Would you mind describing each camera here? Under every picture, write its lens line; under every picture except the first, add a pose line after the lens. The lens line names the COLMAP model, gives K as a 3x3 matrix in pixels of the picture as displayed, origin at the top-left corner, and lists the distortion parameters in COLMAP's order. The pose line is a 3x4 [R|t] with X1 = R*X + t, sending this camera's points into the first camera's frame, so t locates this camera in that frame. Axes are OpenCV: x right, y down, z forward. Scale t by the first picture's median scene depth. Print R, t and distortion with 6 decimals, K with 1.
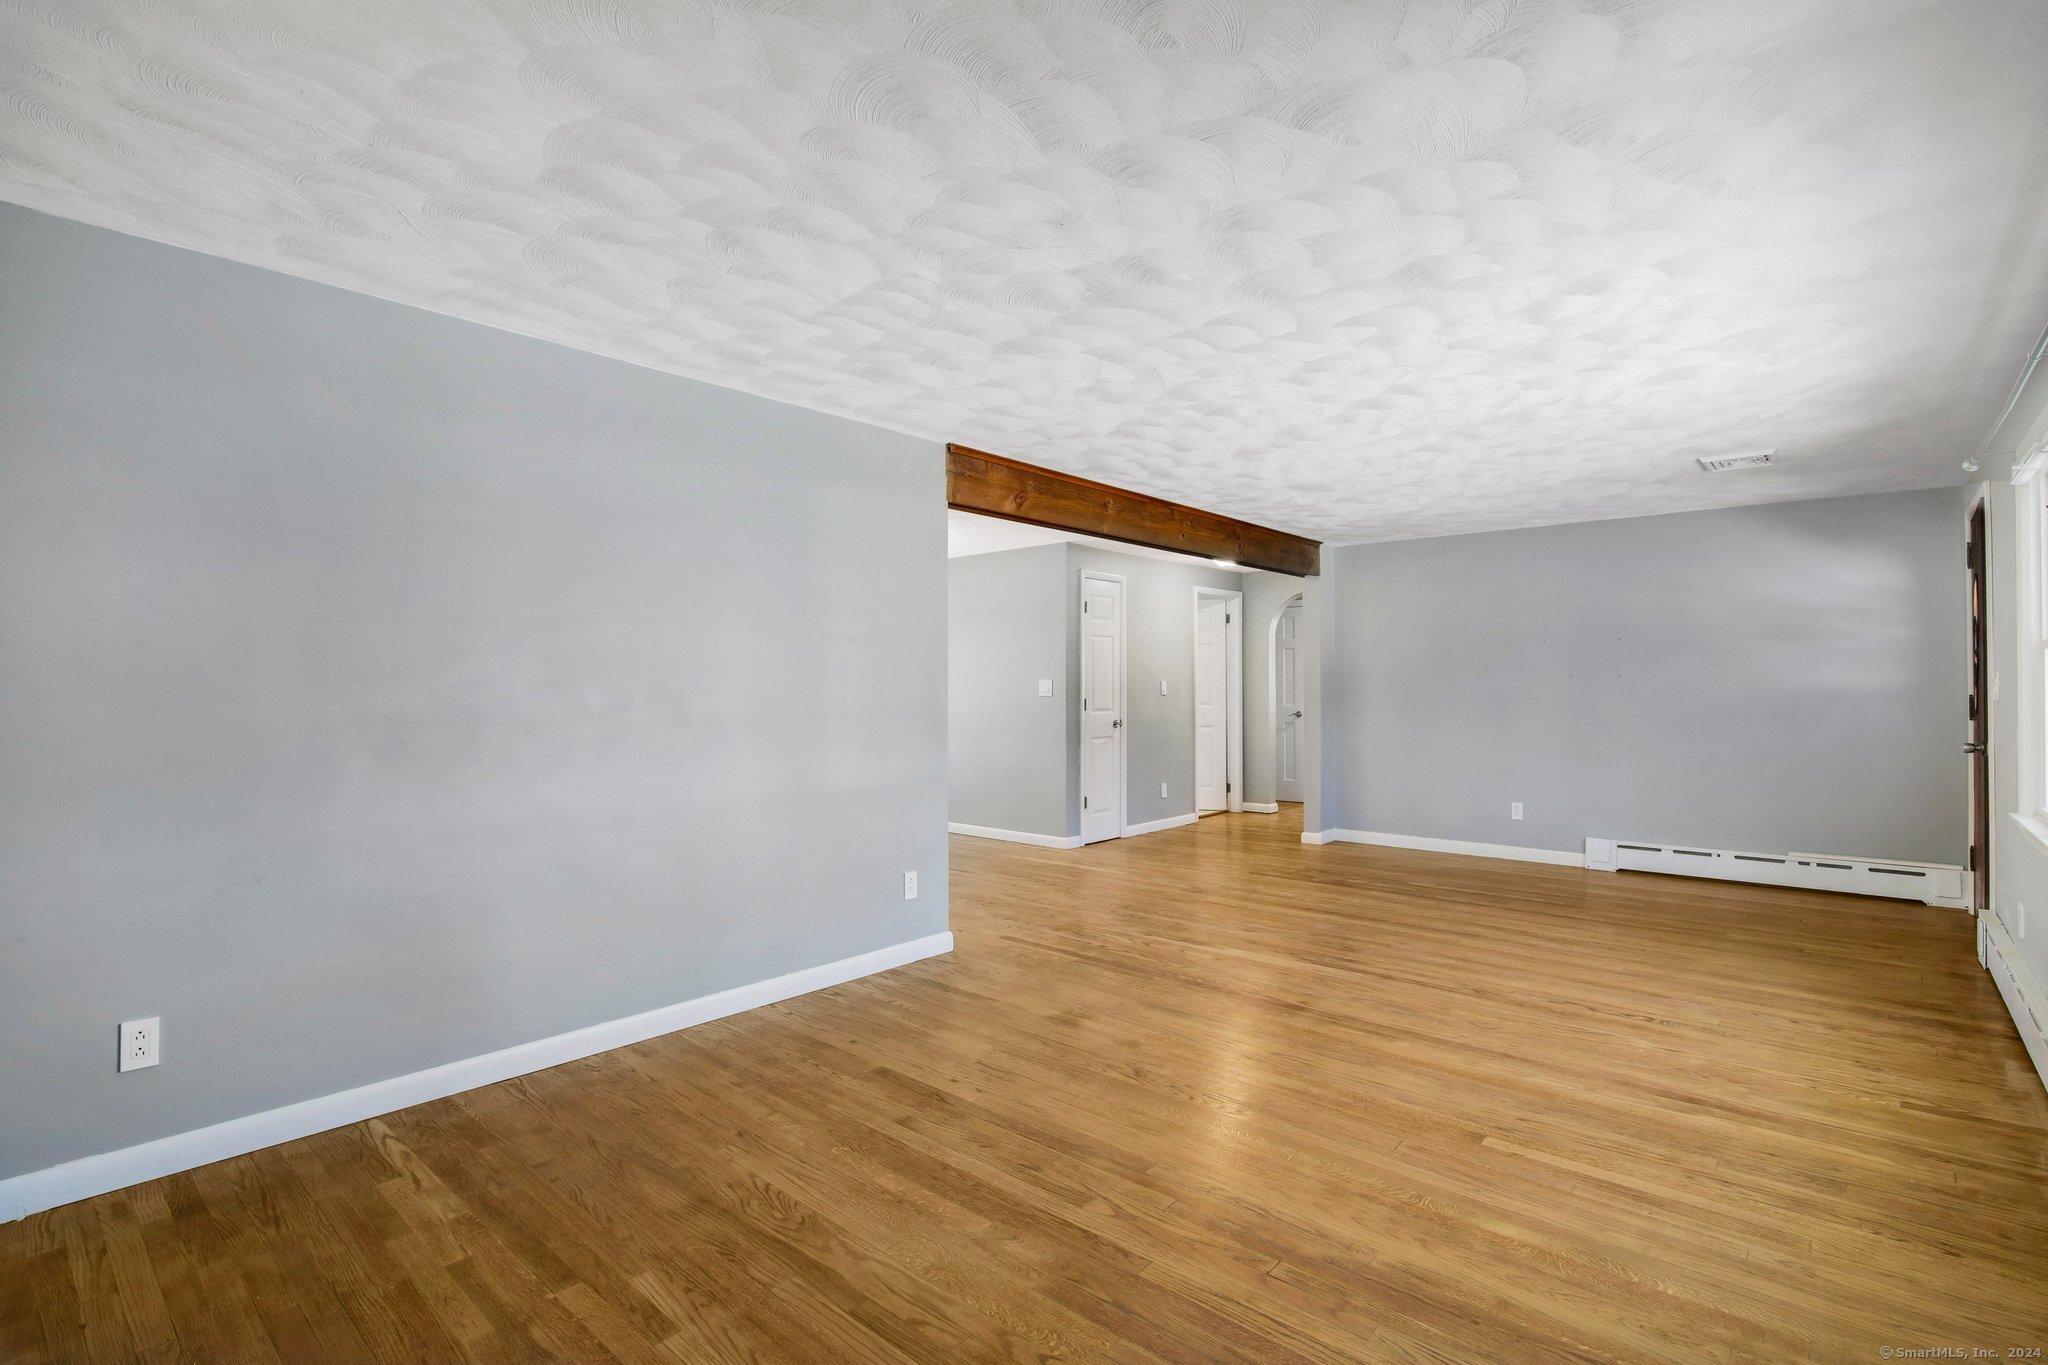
lens RADIAL K [[947.0, 0, 1024.0], [0, 947.0, 682.5], [0, 0, 1]] dist [-0.016584, -0.000393]
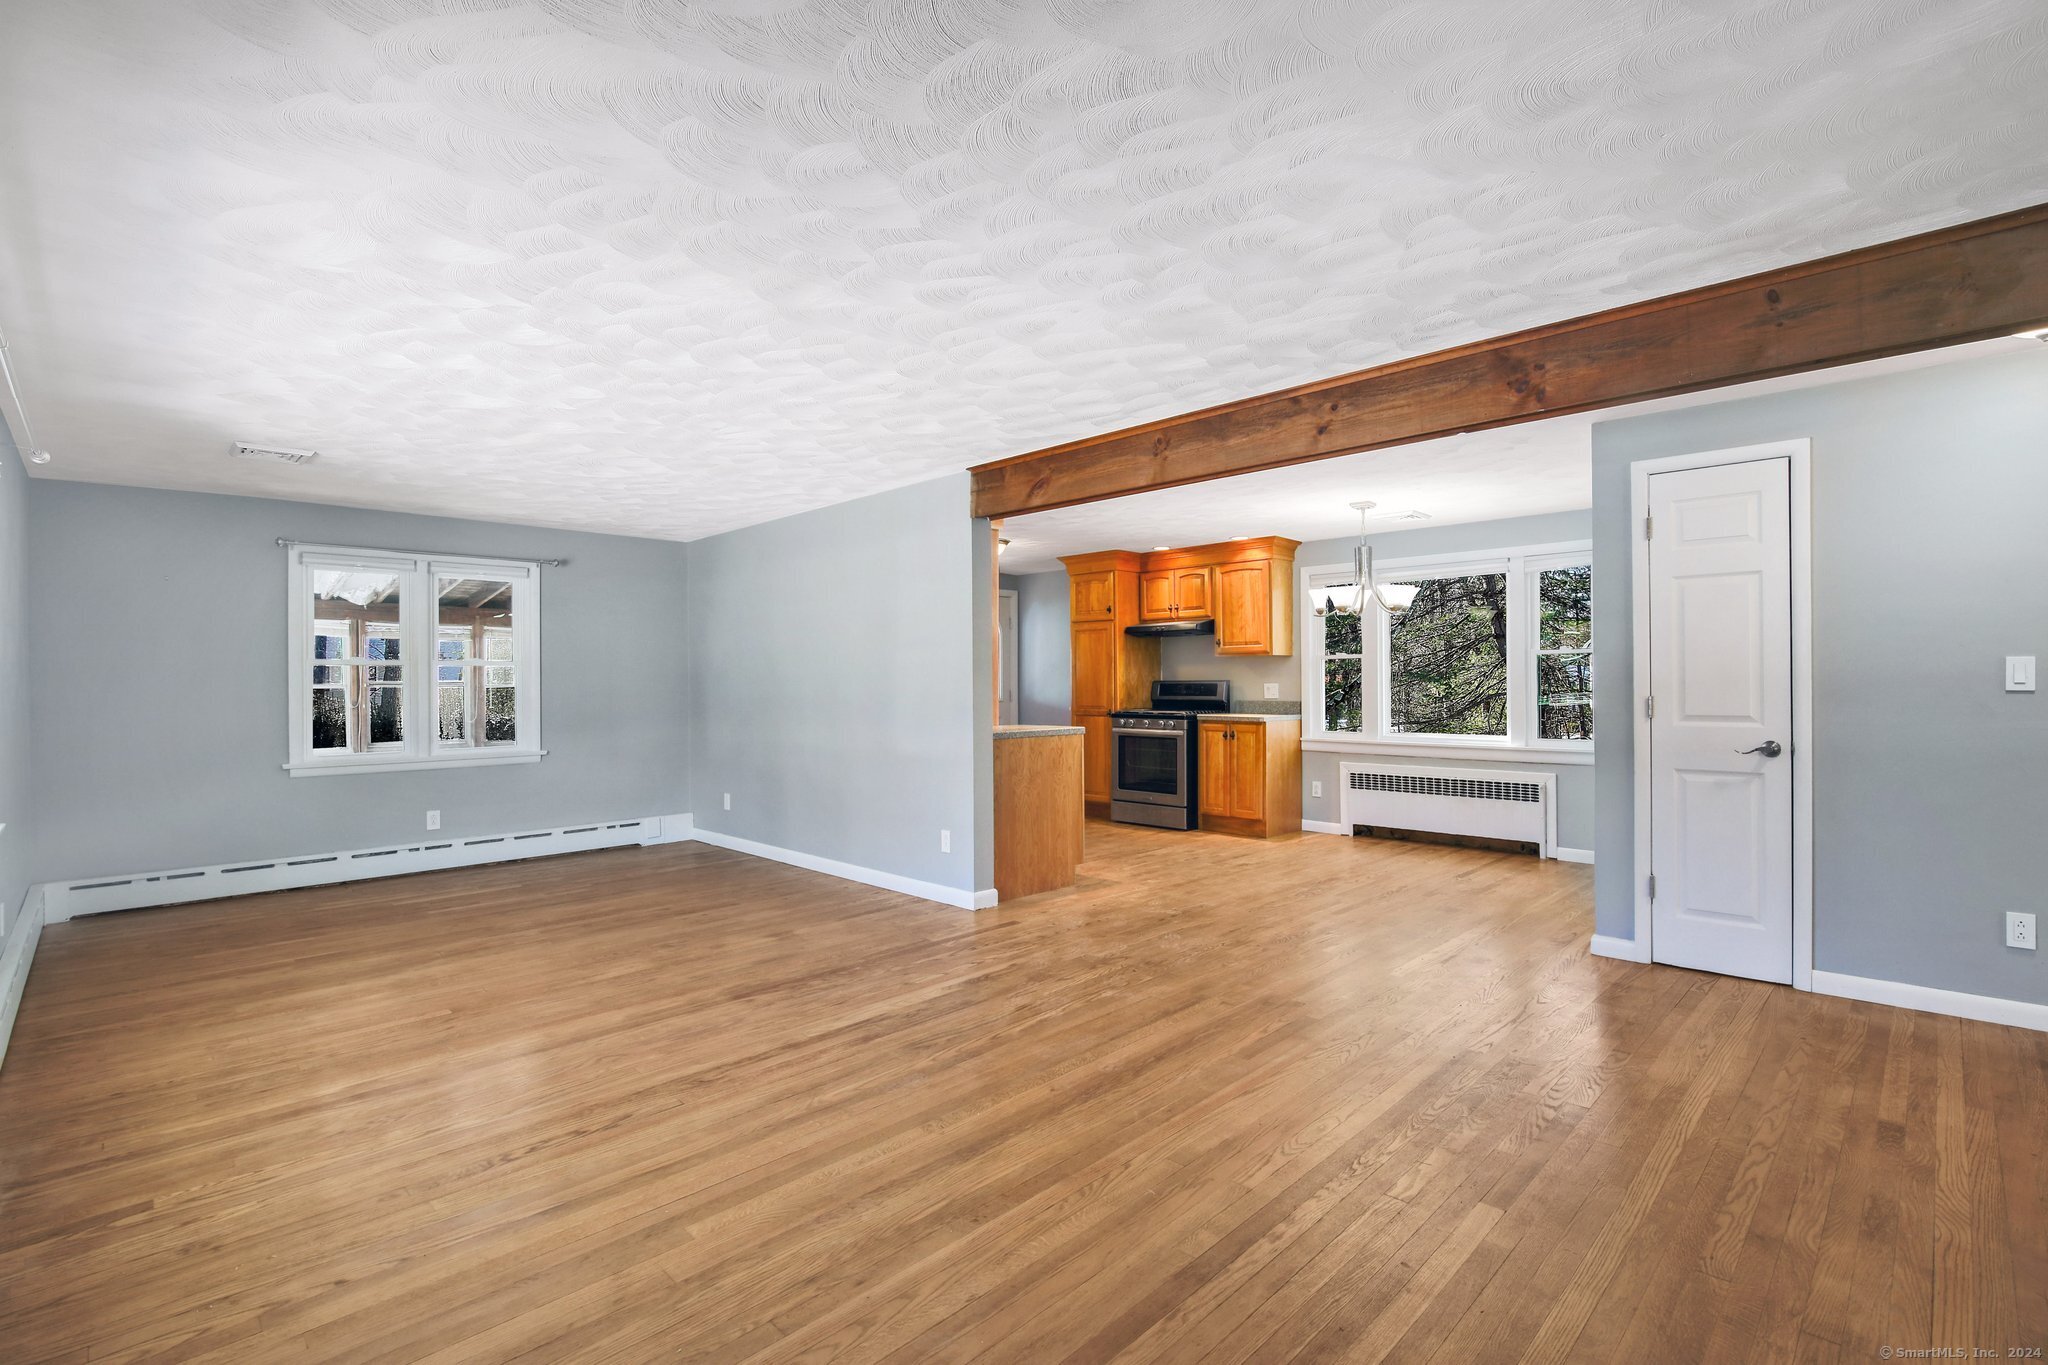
lens RADIAL K [[931.2, 0, 1013.0], [0, 931.2, 679.1], [0, 0, 1]] dist [-0.019287, 0.000460]
pose [[-0.067777, 0.002708, -0.997697, 1.238333], [0.013252, 0.999911, 0.001814, 0.001113], [0.997613, -0.013099, -0.067806, 1.330054]]
